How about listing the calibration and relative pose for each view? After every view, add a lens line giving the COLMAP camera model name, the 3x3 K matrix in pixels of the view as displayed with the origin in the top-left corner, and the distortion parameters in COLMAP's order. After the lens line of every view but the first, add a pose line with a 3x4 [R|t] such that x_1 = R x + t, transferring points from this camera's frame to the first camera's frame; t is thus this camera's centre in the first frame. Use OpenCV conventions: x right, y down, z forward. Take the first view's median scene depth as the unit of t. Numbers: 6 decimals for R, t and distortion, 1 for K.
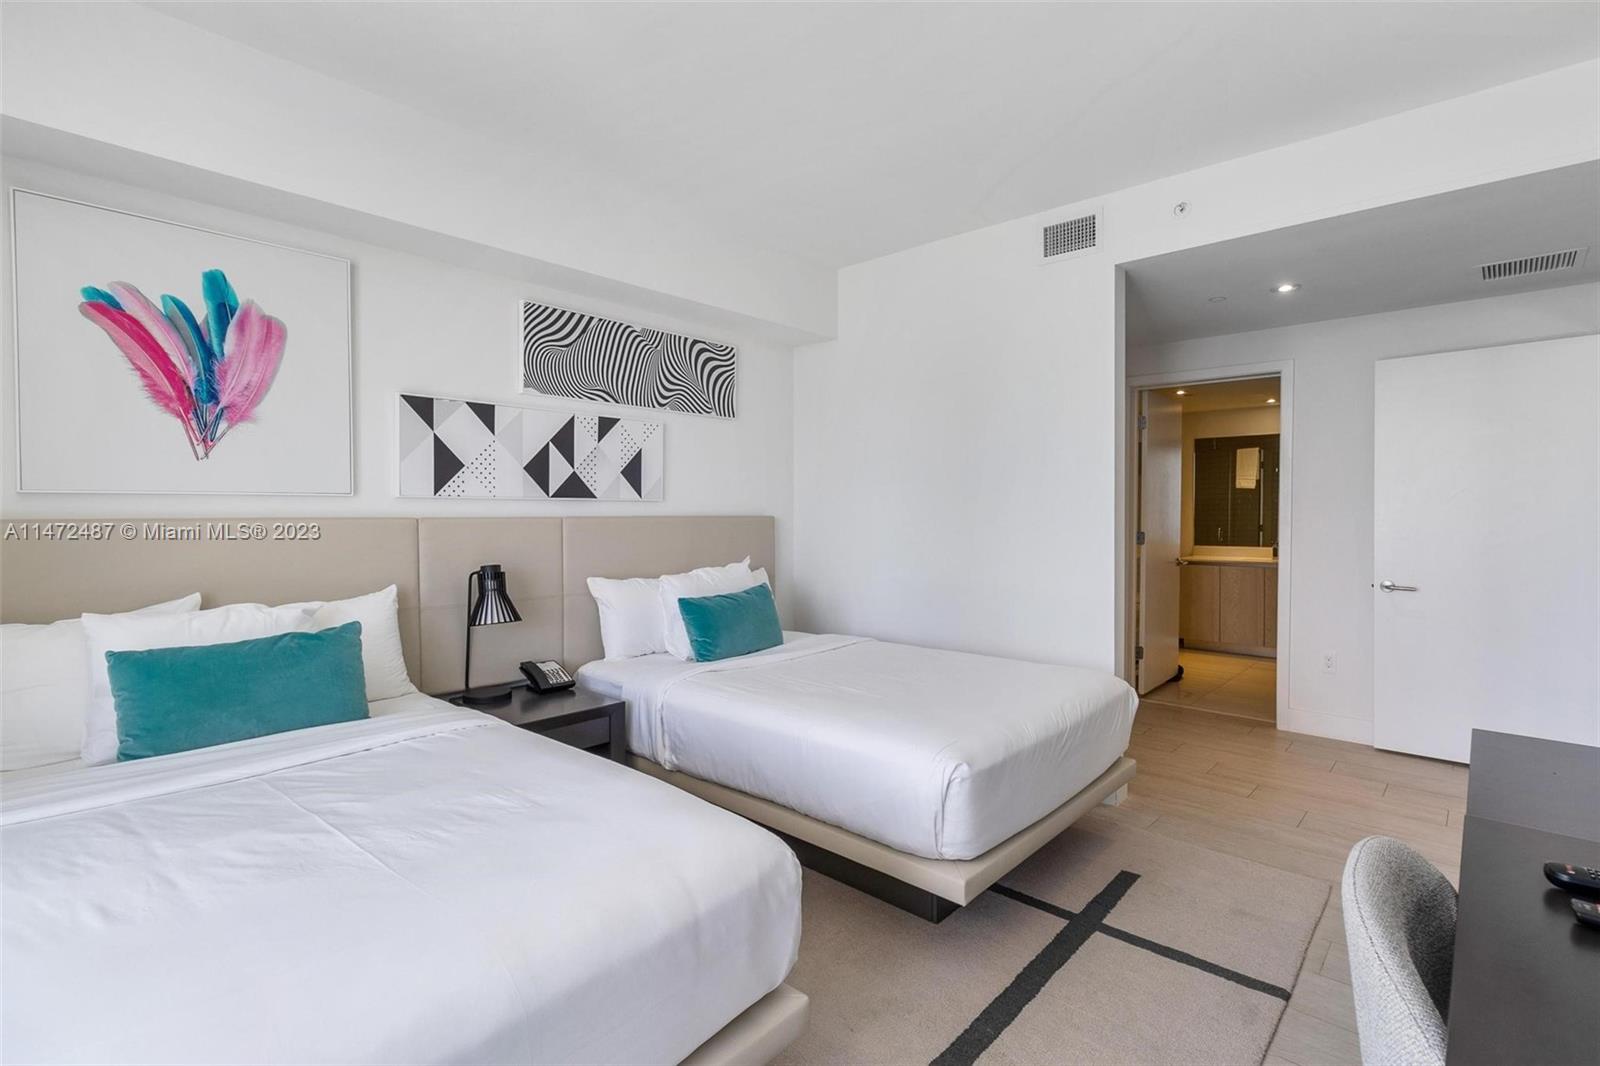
lens RADIAL K [[751.1, 0, 796.5], [0, 751.1, 525.0], [0, 0, 1]] dist [0.001692, 0.001940]
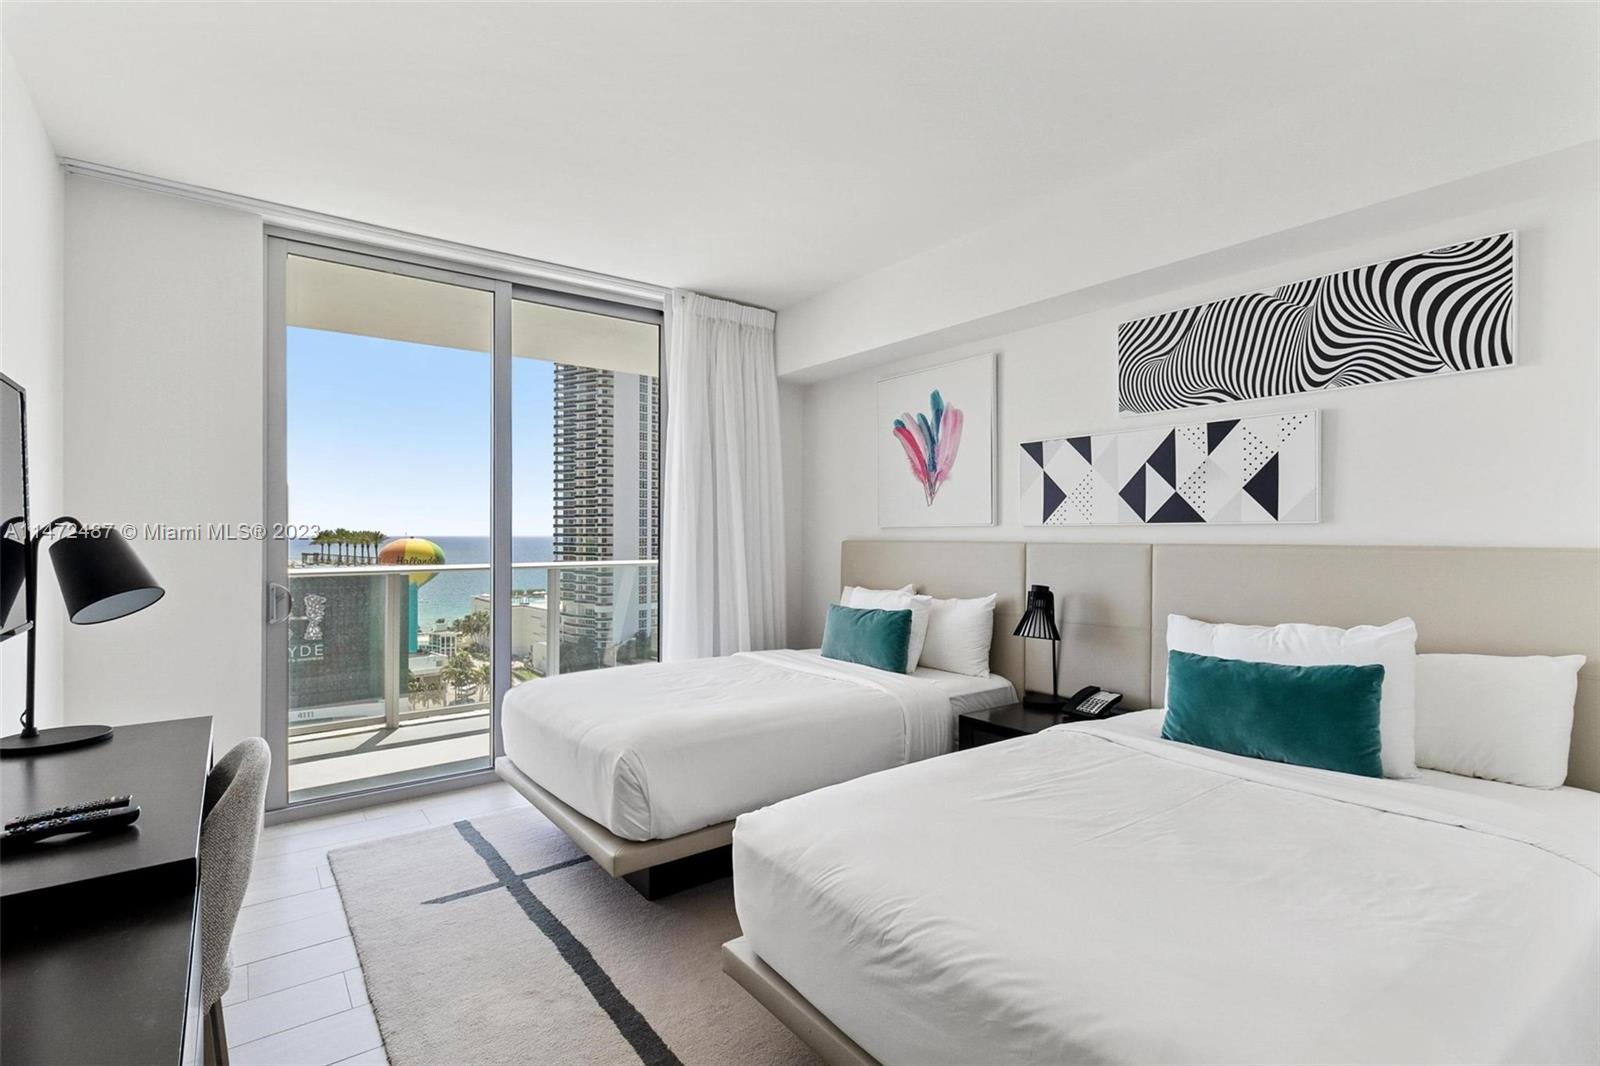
lens RADIAL K [[751.1, 0, 814.3], [0, 751.1, 546.9], [0, 0, 1]] dist [0.001692, 0.001940]
pose [[-0.173976, 0.018361, -0.984579, 0.709278], [-0.017770, 0.999605, 0.021781, -0.021047], [0.984590, 0.021286, -0.173581, 0.811360]]
